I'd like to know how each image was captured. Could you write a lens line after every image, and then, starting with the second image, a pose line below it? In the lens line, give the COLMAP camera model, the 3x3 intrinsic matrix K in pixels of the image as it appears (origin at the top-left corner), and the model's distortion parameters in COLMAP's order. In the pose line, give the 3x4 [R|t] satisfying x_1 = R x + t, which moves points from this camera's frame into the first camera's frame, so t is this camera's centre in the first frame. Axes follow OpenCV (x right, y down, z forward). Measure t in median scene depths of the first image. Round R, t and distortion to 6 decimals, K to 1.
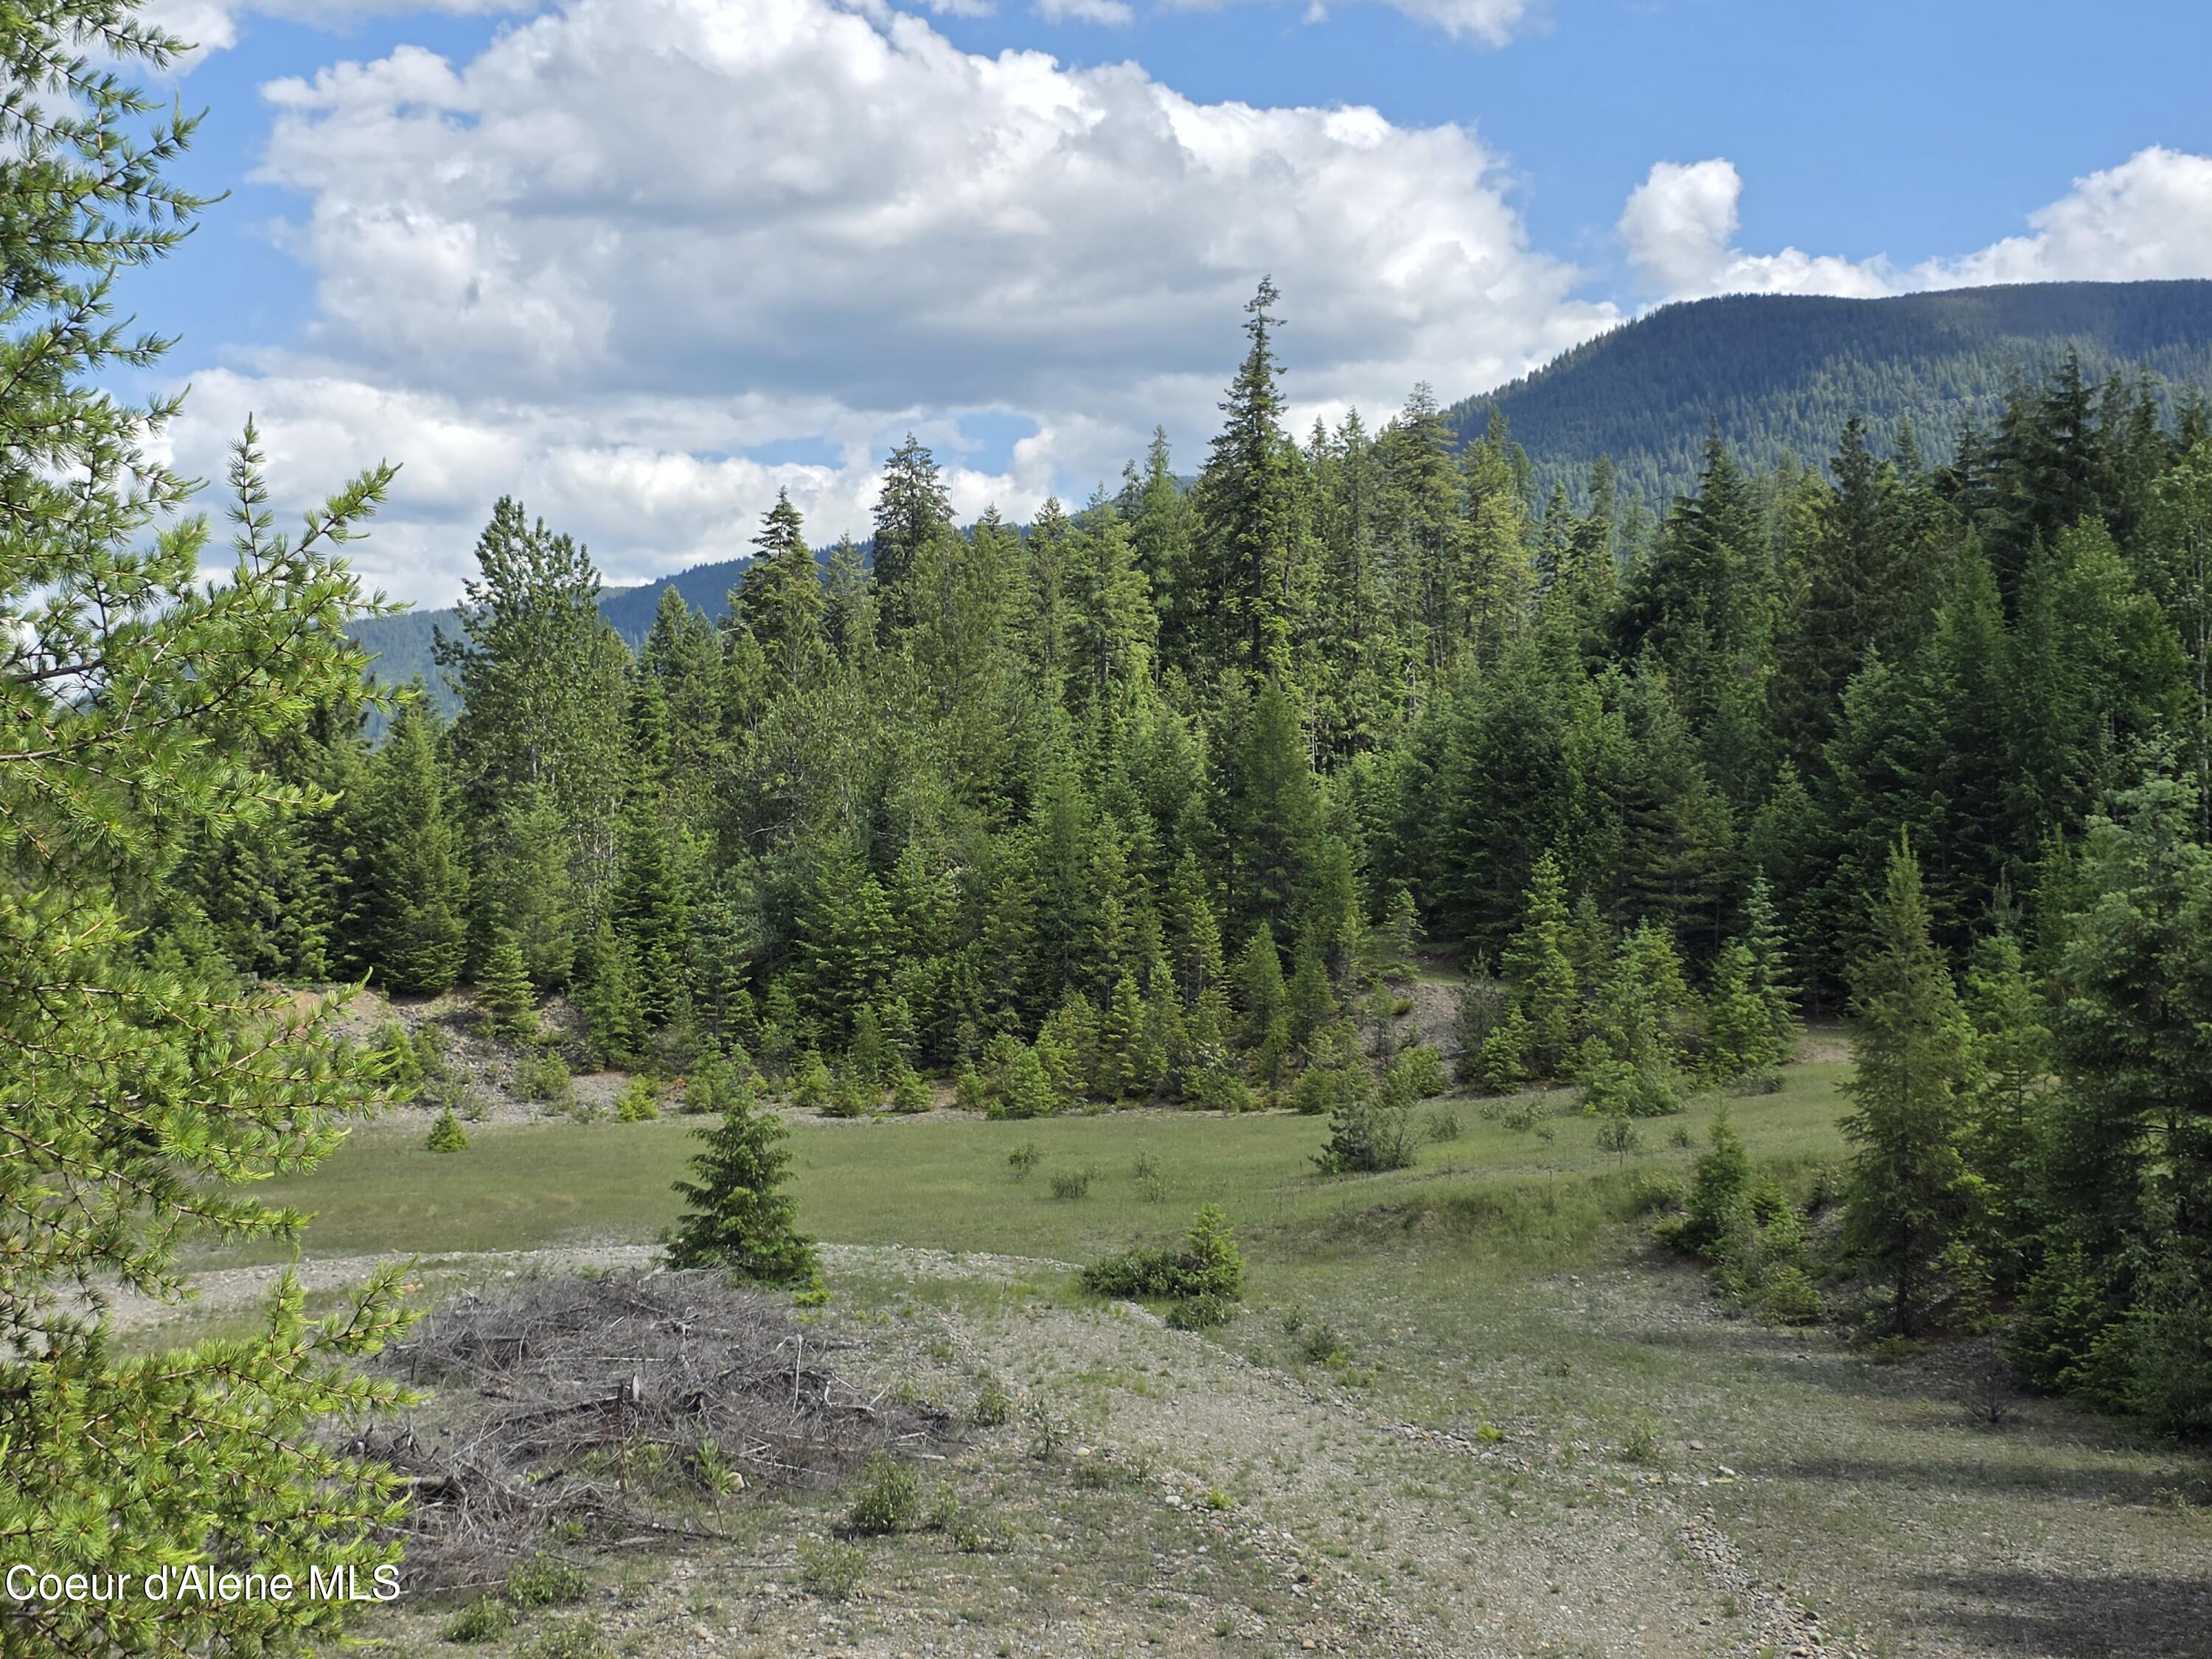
lens RADIAL K [[3211.0, 0, 1108.4], [0, 3211.0, 832.3], [0, 0, 1]] dist [0.127709, 0.000000]
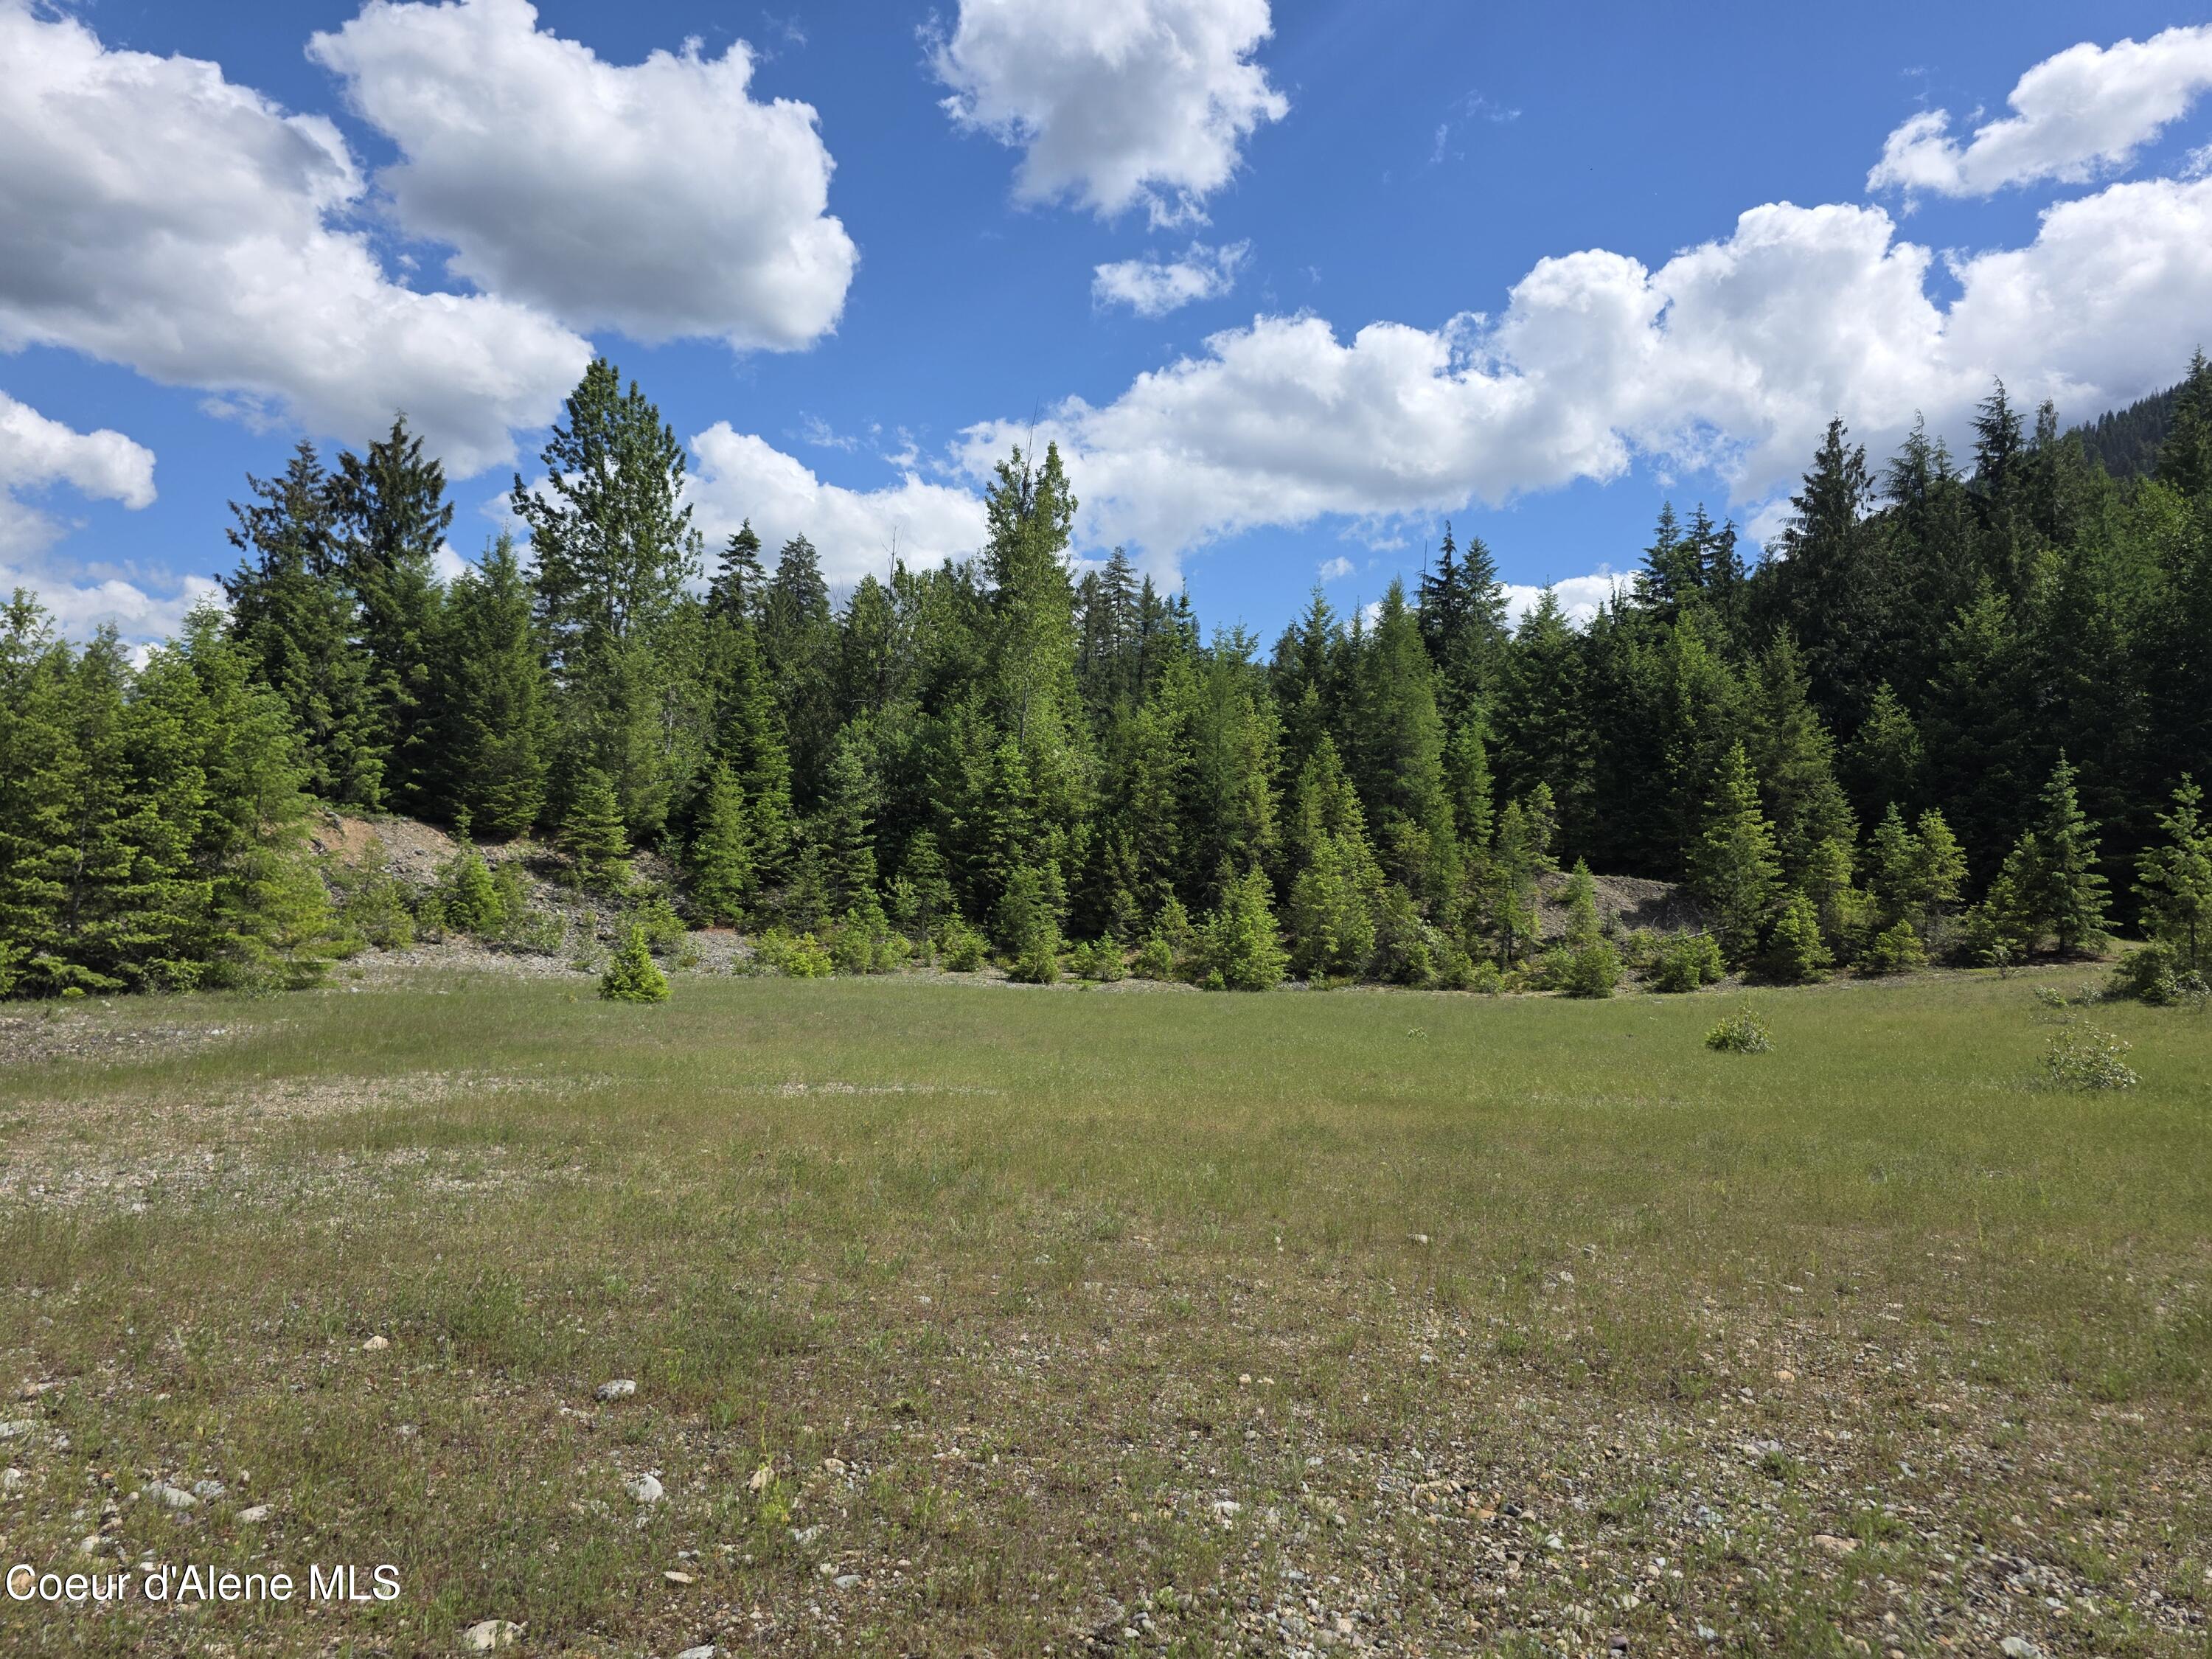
lens RADIAL K [[1487.2, 0, 1109.2], [0, 1487.2, 819.9], [0, 0, 1]] dist [0.053061, -0.049633]
pose [[0.965220, 0.063008, 0.253733, -0.154913], [-0.050696, 0.997211, -0.054782, 0.060484], [-0.256477, 0.040013, 0.965722, 0.559074]]
